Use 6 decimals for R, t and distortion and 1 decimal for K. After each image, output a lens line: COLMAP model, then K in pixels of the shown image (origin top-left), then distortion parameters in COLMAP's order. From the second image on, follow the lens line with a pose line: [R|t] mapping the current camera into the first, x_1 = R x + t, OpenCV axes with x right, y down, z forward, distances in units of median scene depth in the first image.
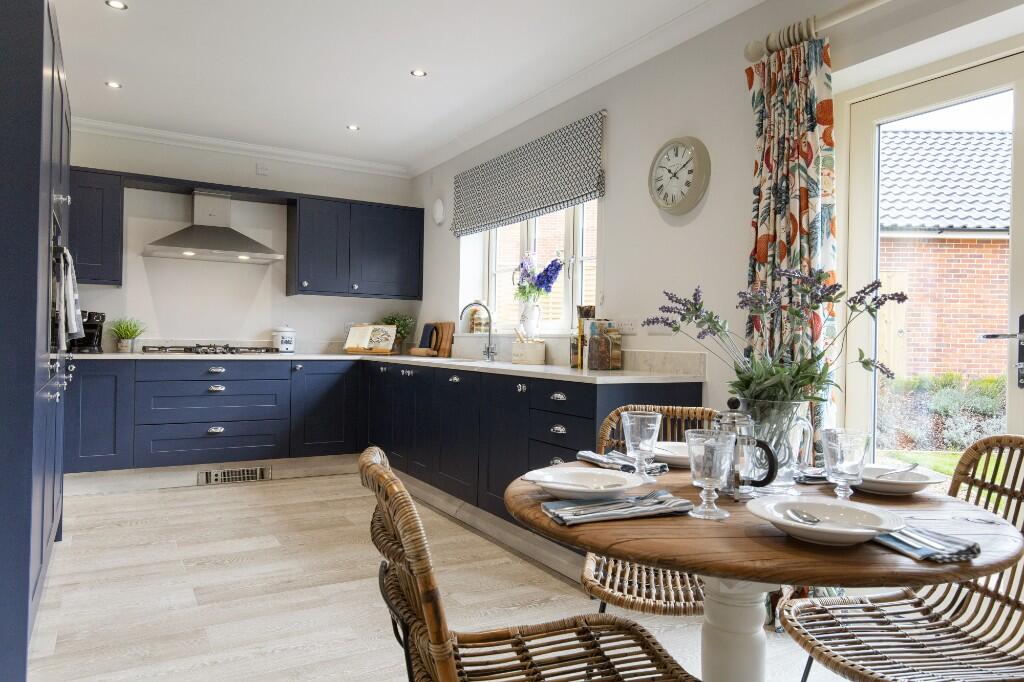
lens RADIAL K [[707.0, 0, 512.0], [0, 707.0, 341.0], [0, 0, 1]] dist [-0.004702, -0.001834]
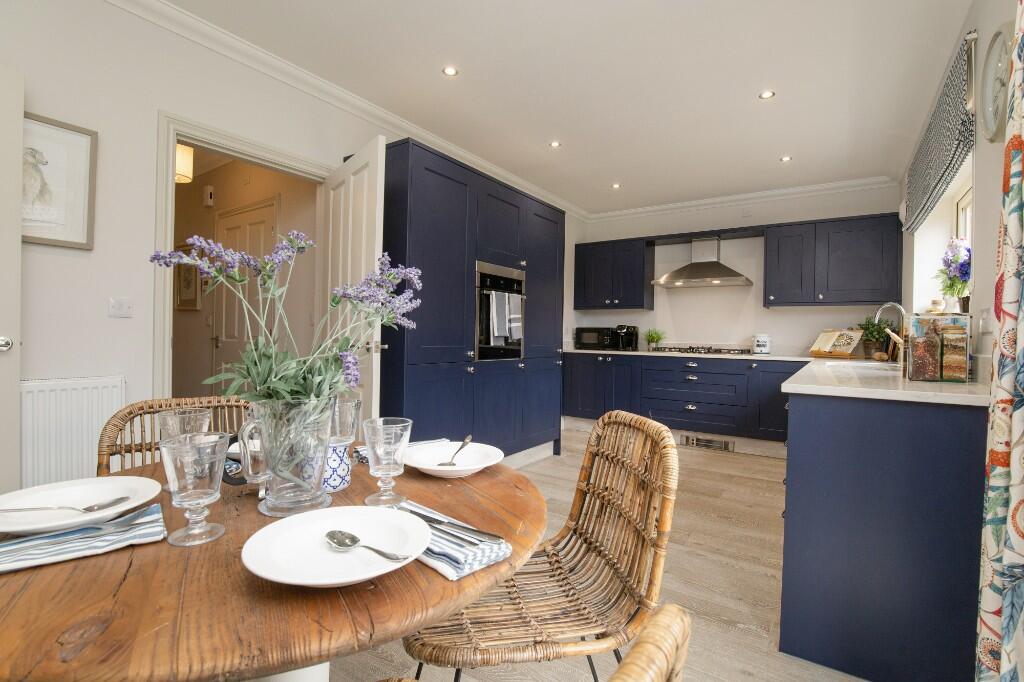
lens RADIAL K [[474.1, 0, 512.0], [0, 474.1, 341.0], [0, 0, 1]] dist [0.000310, -0.000032]
pose [[0.434487, -0.002189, -0.900675, 0.254862], [-0.010448, 0.999918, -0.007470, 0.004455], [0.900617, 0.012656, 0.434429, 0.249994]]
